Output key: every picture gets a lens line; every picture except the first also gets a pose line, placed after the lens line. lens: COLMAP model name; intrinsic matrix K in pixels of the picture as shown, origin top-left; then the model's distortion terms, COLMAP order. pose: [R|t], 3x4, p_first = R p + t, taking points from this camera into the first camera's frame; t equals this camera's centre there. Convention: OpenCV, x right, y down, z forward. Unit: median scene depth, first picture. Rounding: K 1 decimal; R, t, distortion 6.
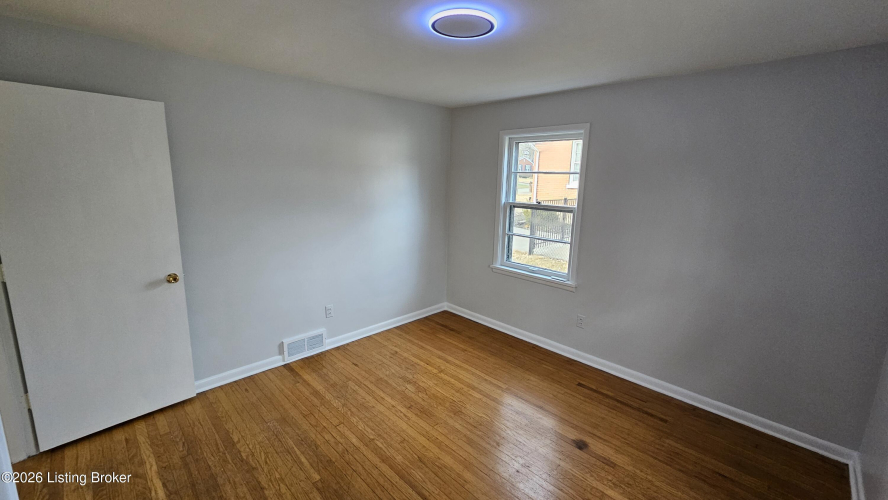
lens RADIAL K [[364.1, 0, 445.0], [0, 364.1, 244.5], [0, 0, 1]] dist [0.001204, 0.000309]
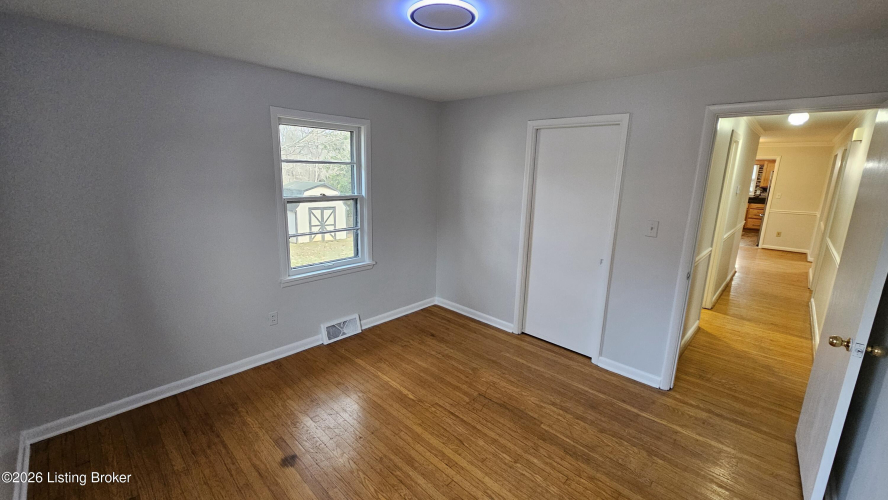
lens RADIAL K [[364.1, 0, 445.0], [0, 364.1, 244.5], [0, 0, 1]] dist [0.001204, 0.000309]
pose [[-0.998468, -0.042234, -0.035743, 0.040054], [-0.052647, 0.923902, 0.378990, -0.331505], [0.017017, 0.380291, -0.924710, 1.719238]]
